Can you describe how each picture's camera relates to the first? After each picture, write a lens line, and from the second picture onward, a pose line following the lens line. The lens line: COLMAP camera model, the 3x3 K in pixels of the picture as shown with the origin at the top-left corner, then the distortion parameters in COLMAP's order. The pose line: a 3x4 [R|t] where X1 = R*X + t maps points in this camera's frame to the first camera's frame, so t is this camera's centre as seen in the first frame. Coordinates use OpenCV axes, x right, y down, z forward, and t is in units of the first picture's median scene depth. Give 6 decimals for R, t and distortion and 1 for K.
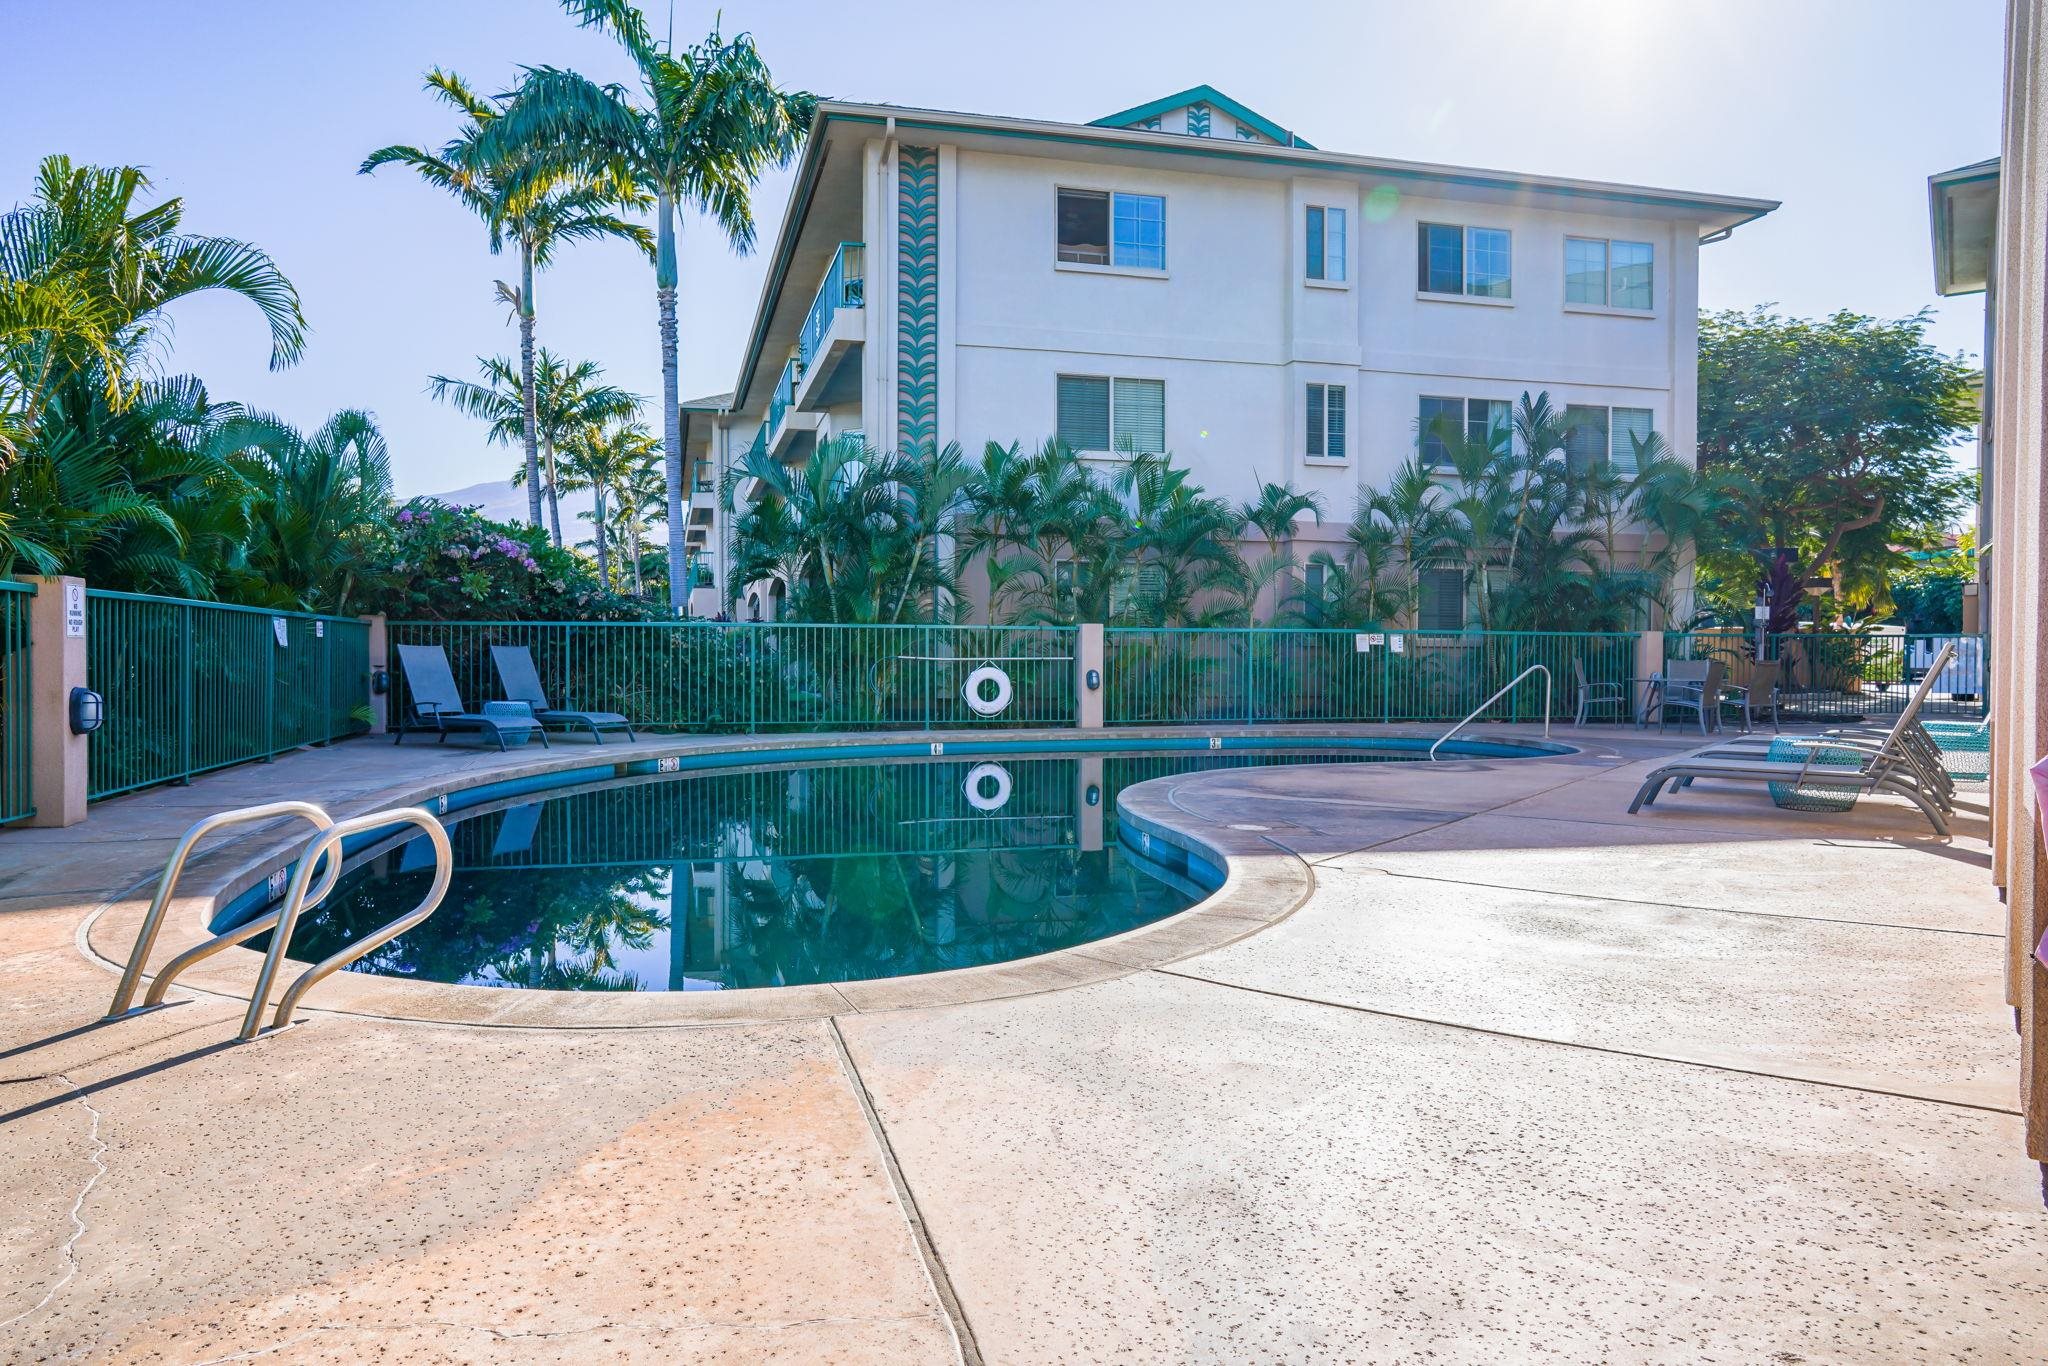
lens RADIAL K [[1346.0, 0, 1017.7], [0, 1346.0, 681.5], [0, 0, 1]] dist [-0.043590, 0.050411]
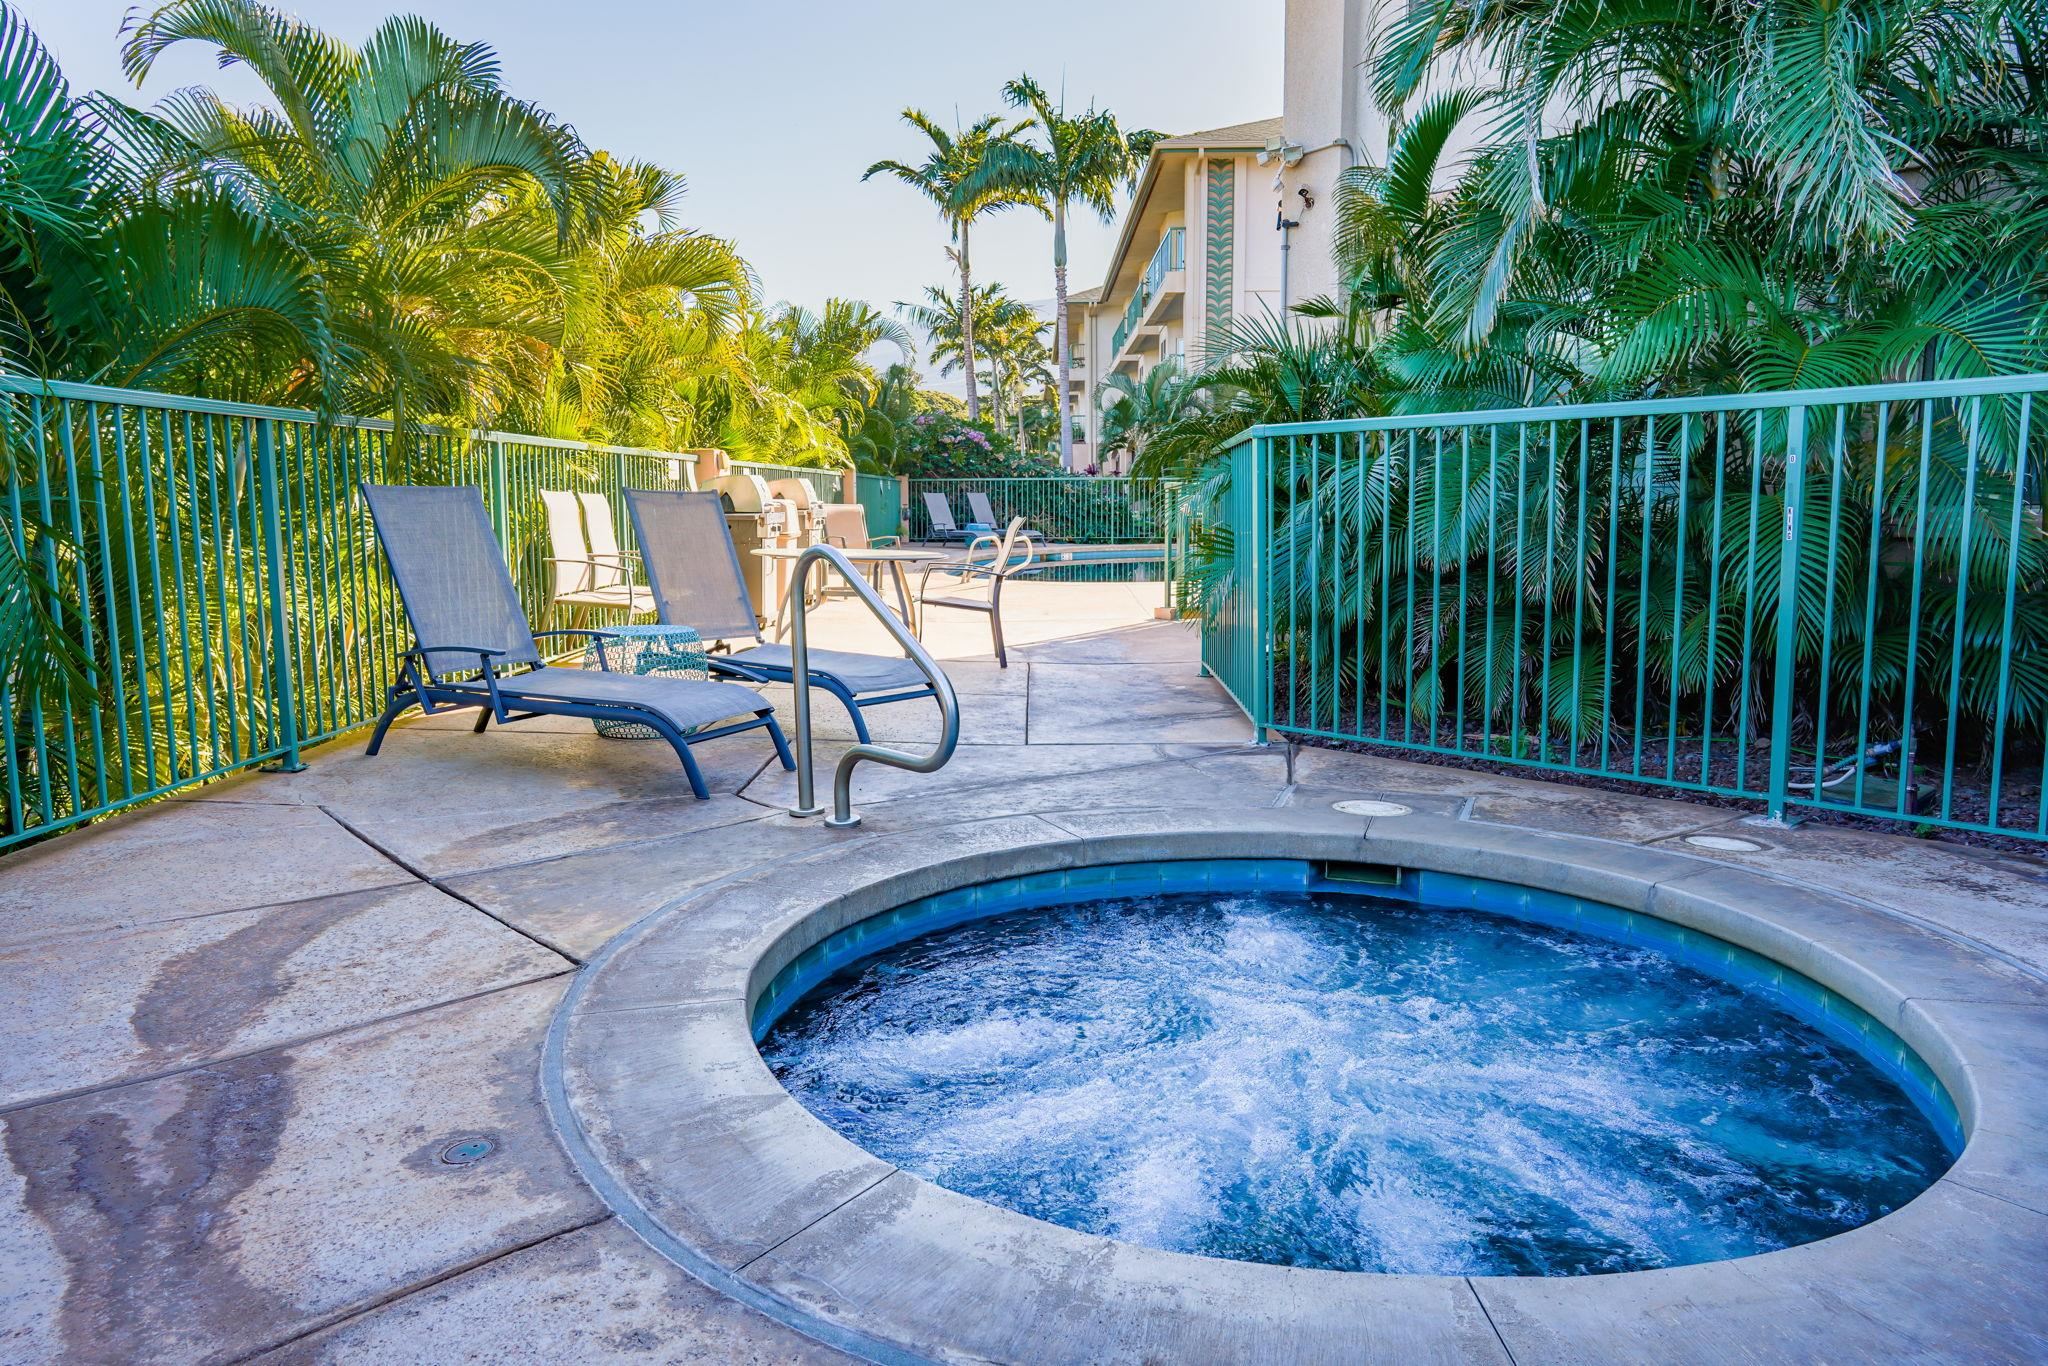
lens RADIAL K [[1346.0, 0, 1017.7], [0, 1346.0, 681.5], [0, 0, 1]] dist [-0.043590, 0.050411]
pose [[0.964231, 0.028937, -0.263480, 0.119424], [0.002038, 0.993185, 0.116535, 0.011516], [0.265056, -0.112903, 0.957600, -0.577253]]
